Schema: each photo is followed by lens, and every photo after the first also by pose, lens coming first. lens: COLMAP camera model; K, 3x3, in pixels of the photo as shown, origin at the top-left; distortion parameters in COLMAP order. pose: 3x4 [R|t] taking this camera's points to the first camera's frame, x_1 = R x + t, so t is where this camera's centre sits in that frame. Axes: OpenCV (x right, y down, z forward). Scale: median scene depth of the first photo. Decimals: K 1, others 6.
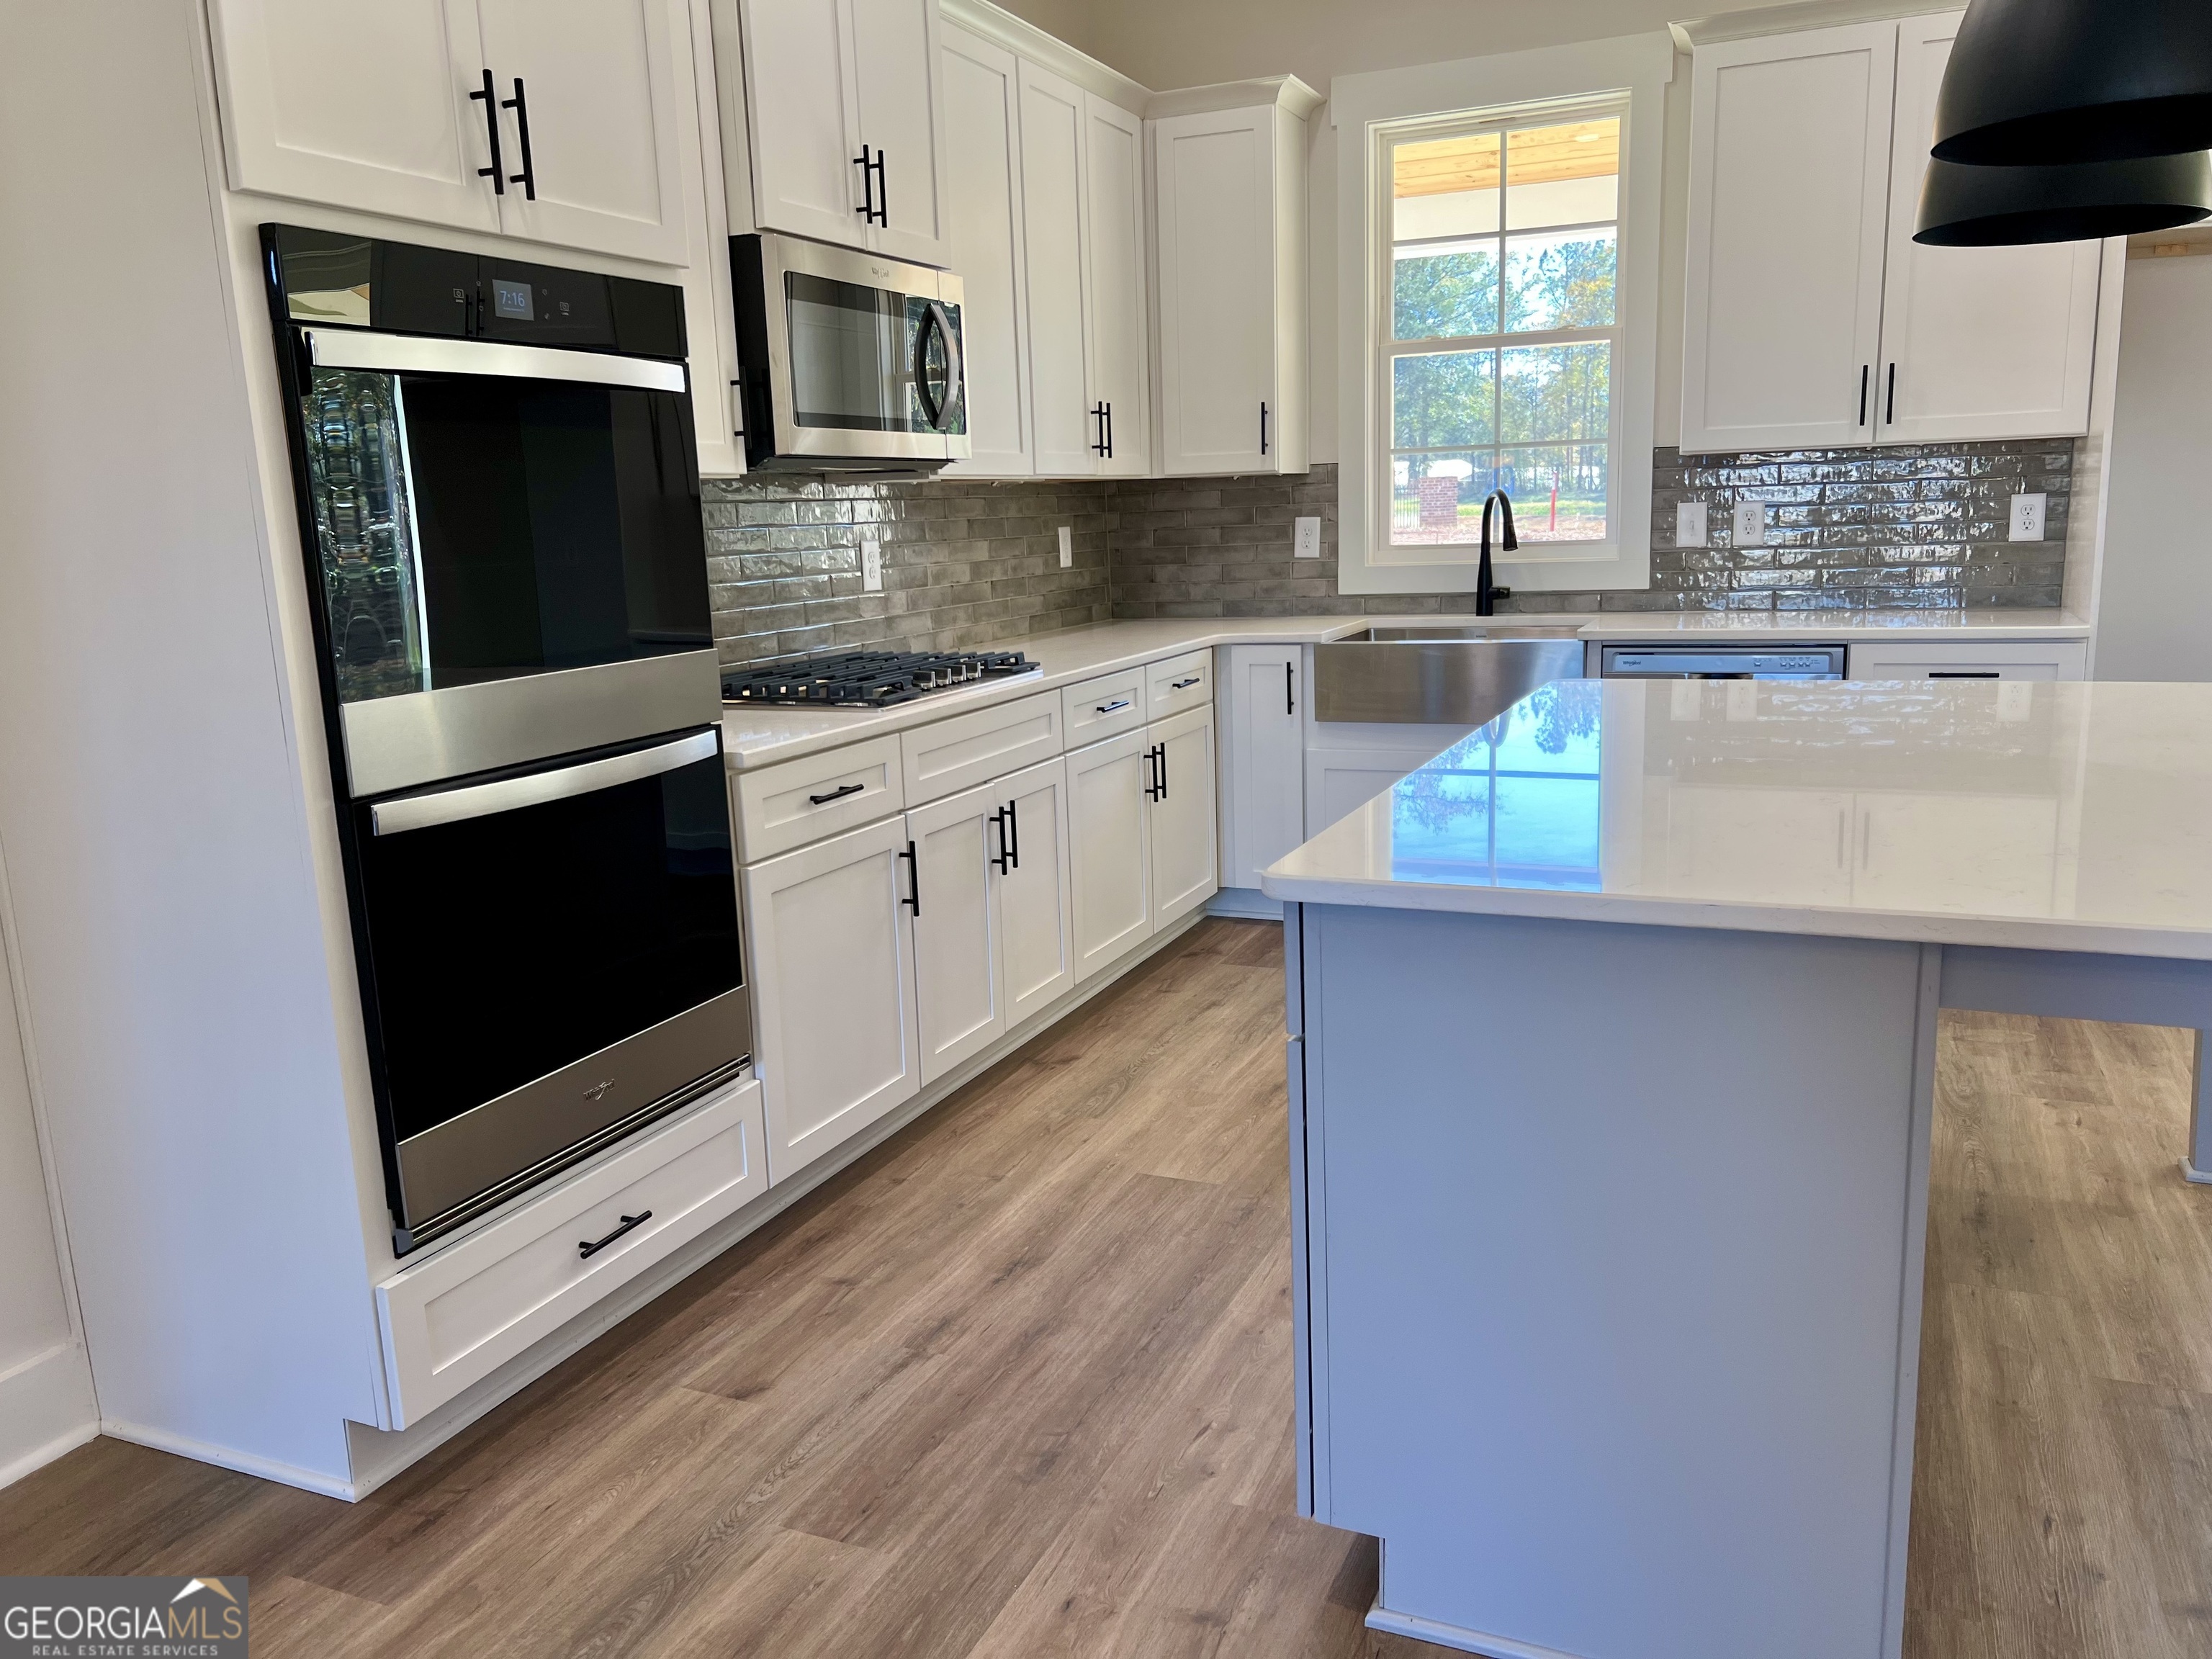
lens RADIAL K [[1655.7, 0, 1110.0], [0, 1655.7, 837.0], [0, 0, 1]] dist [0.095277, -0.157627]
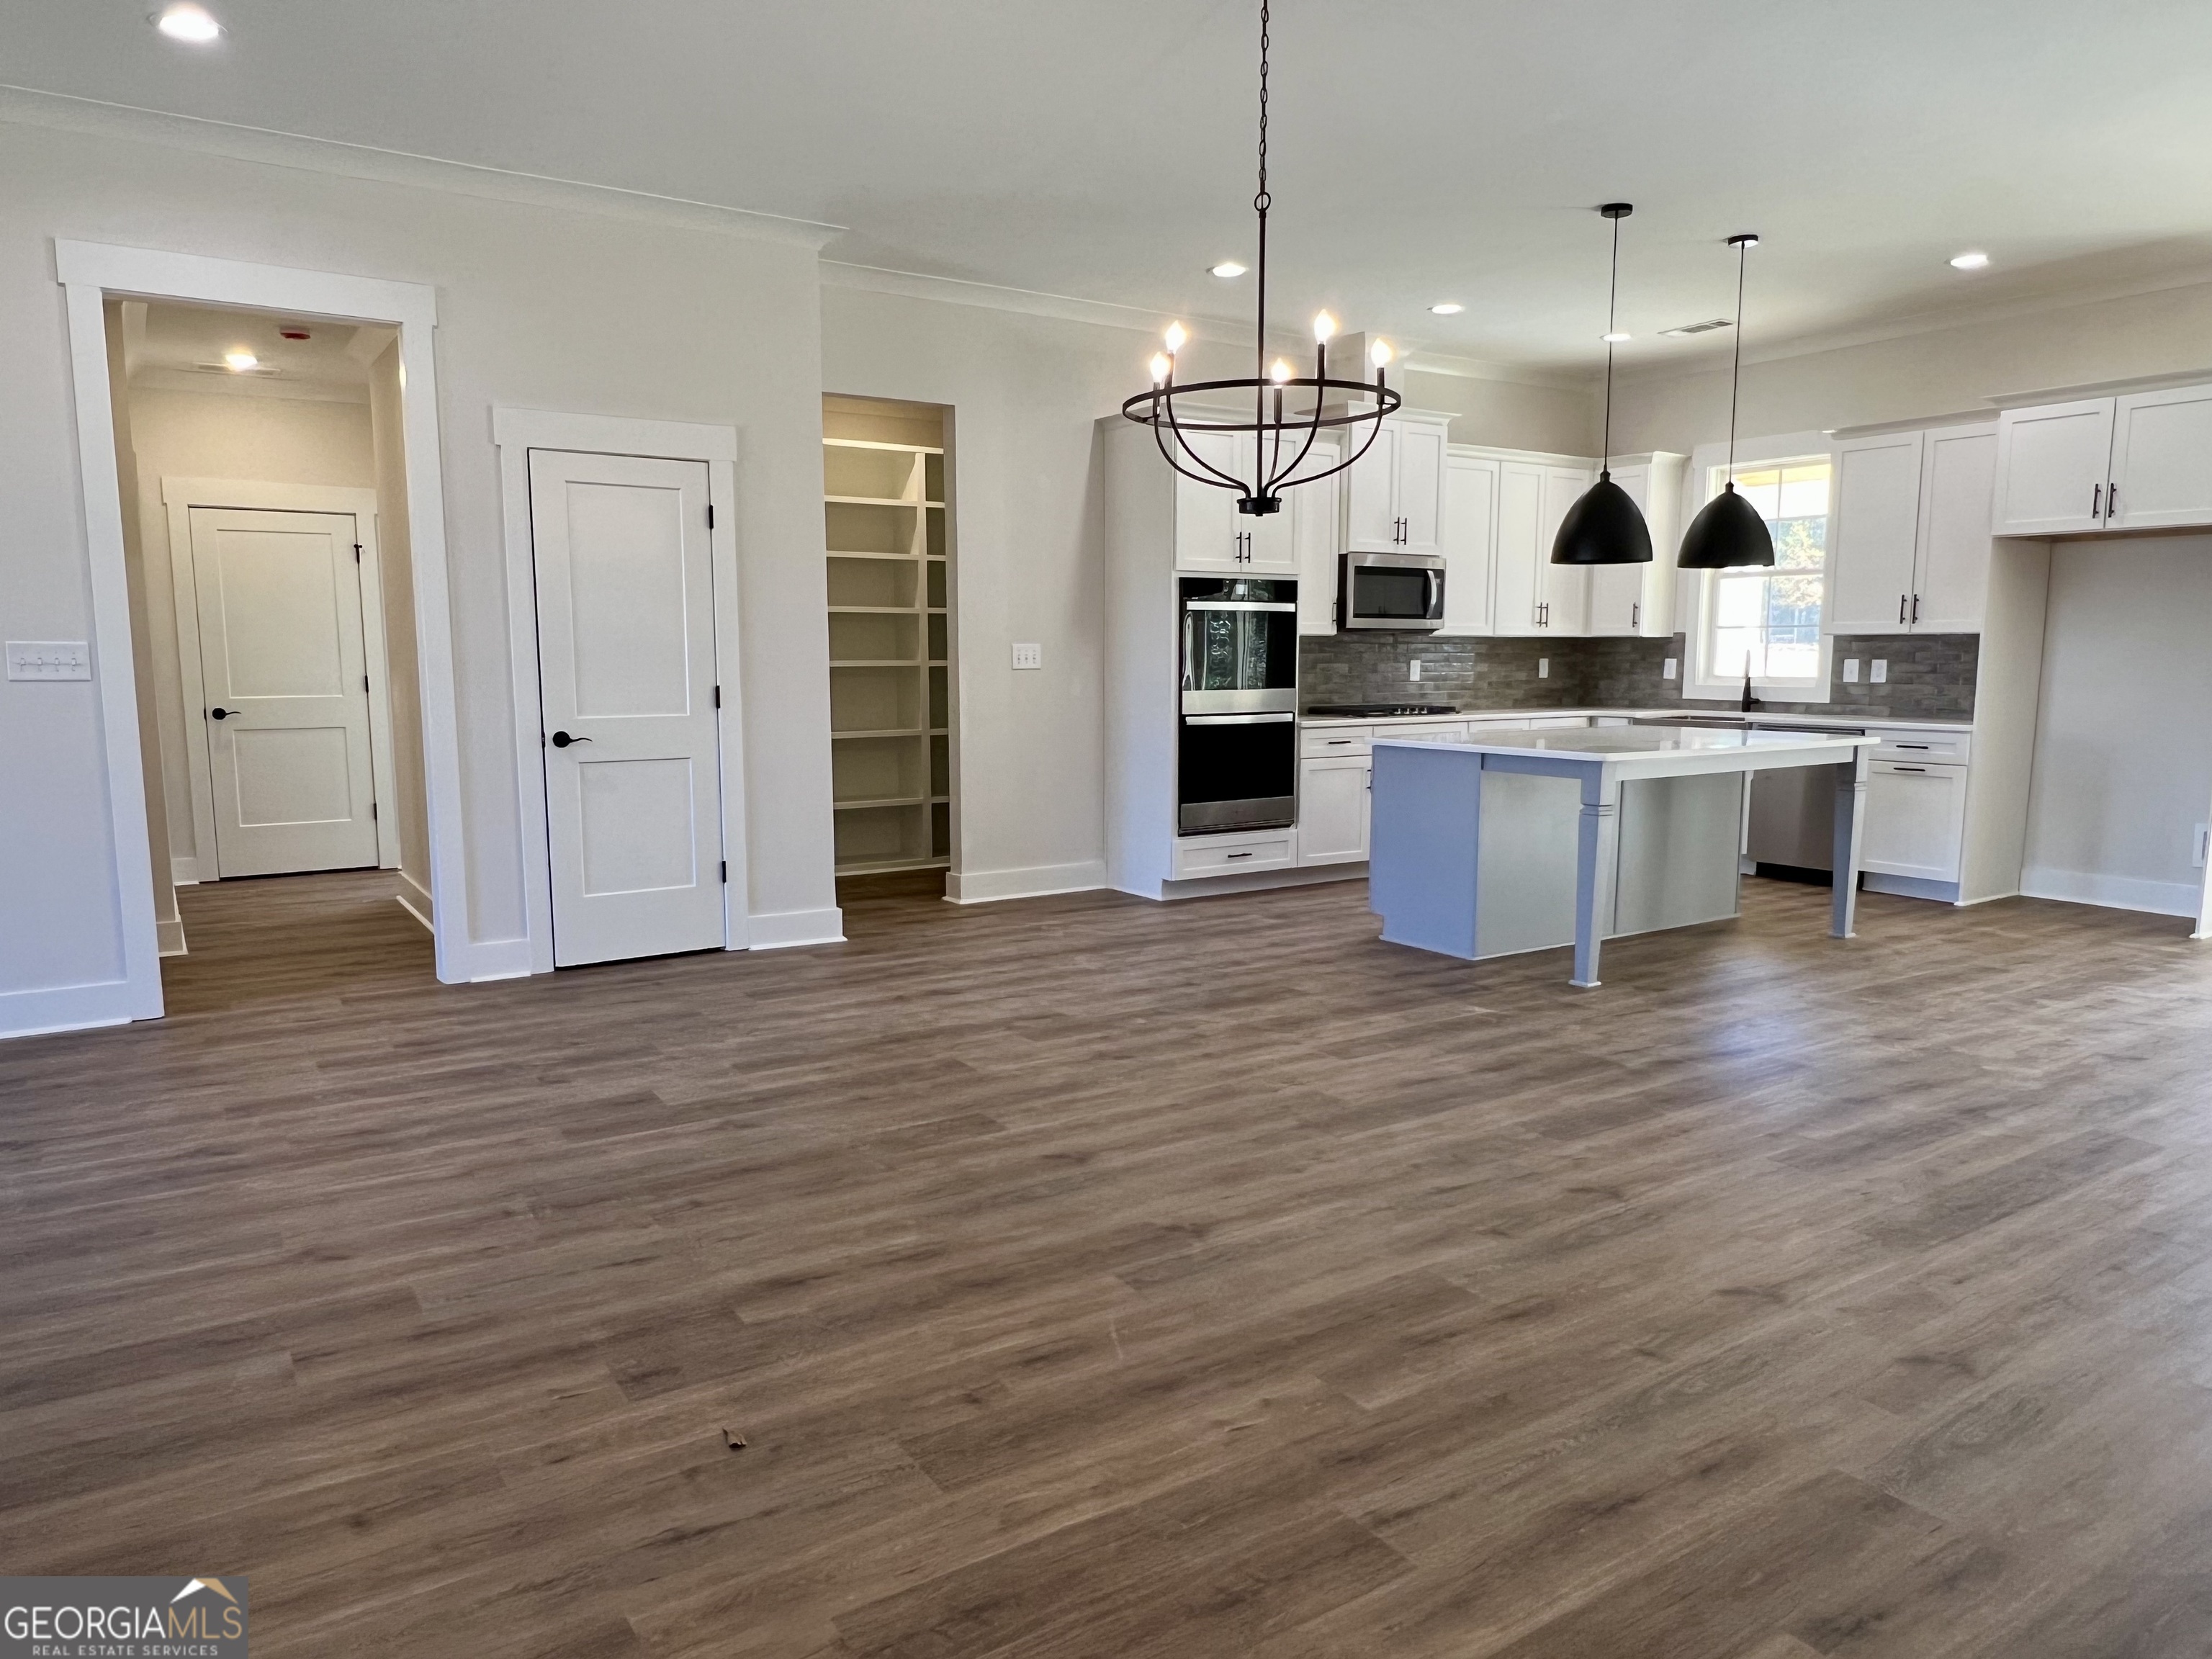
lens RADIAL K [[1427.9, 0, 1107.3], [0, 1427.9, 837.2], [0, 0, 1]] dist [-0.006651, 0.000460]
pose [[0.838778, 0.104507, -0.534350, 0.694478], [-0.134721, 0.990725, -0.017711, 0.194481], [0.527543, 0.086844, 0.845078, -1.082113]]
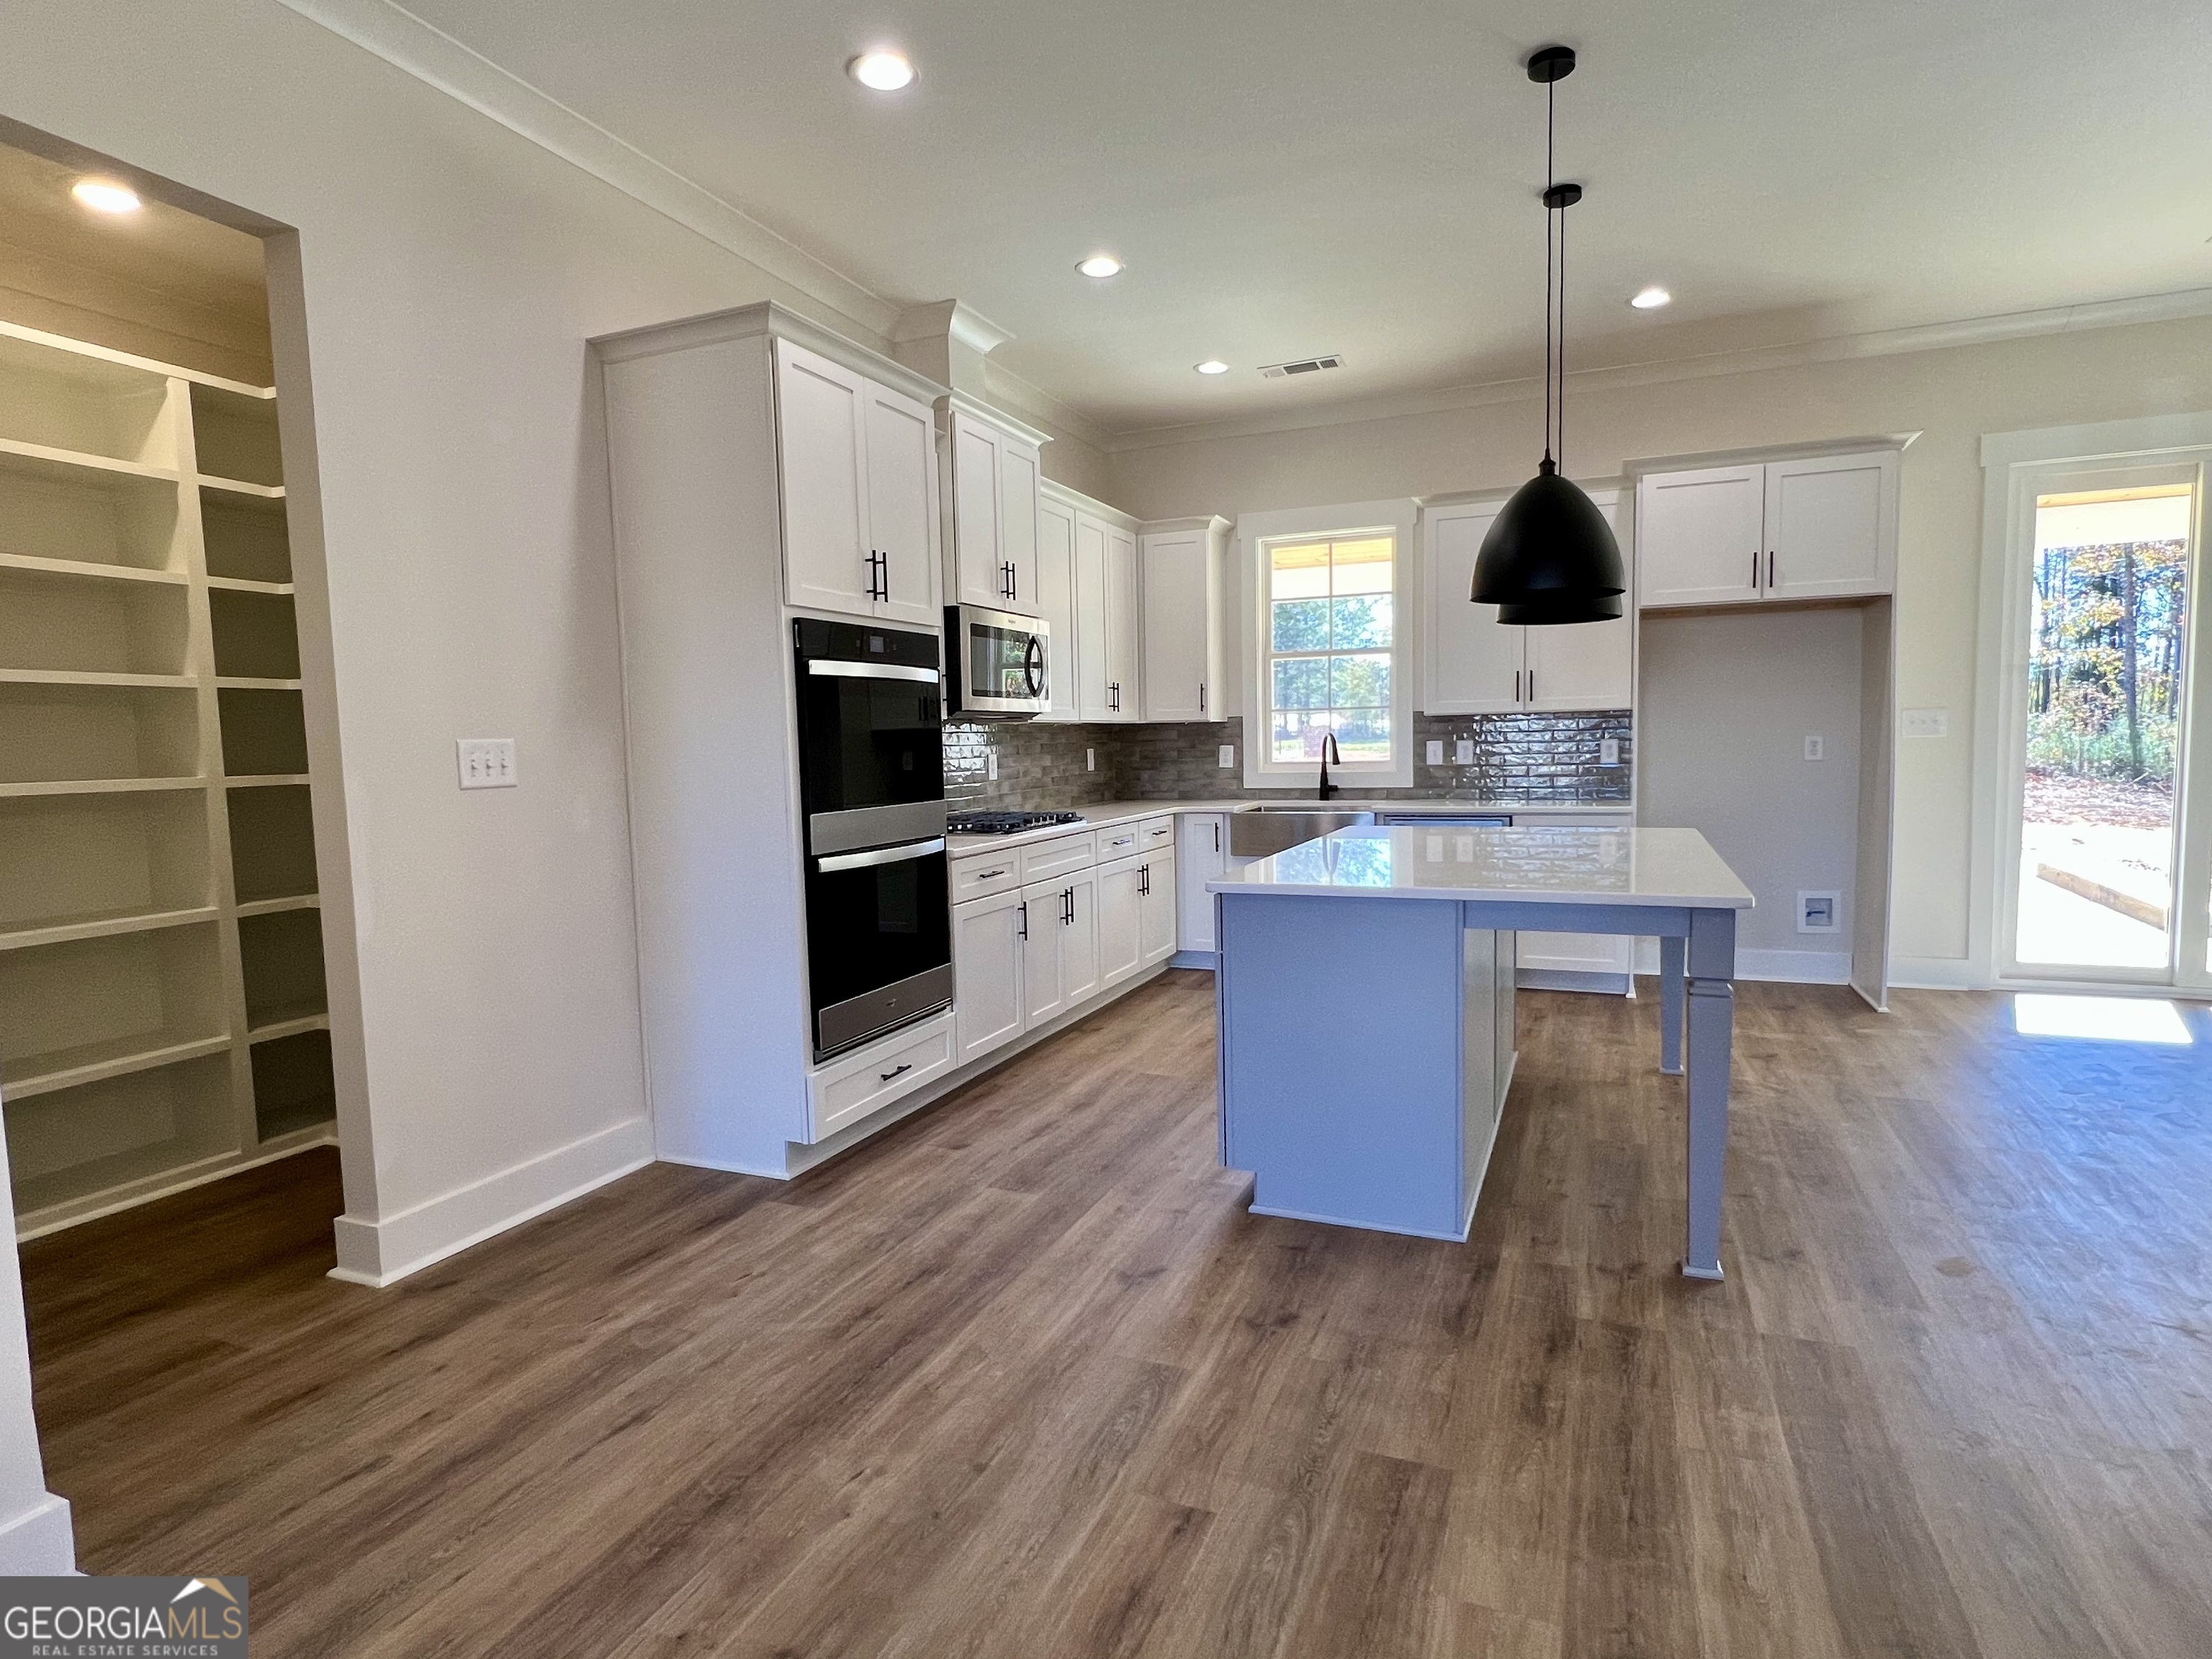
lens RADIAL K [[1164.0, 0, 1104.4], [0, 1164.0, 840.3], [0, 0, 1]] dist [-0.000906, -0.000091]
pose [[0.999868, 0.012033, 0.010900, -0.035752], [-0.010746, 0.993735, -0.111242, 0.071746], [-0.012170, 0.111111, 0.993734, -0.333169]]
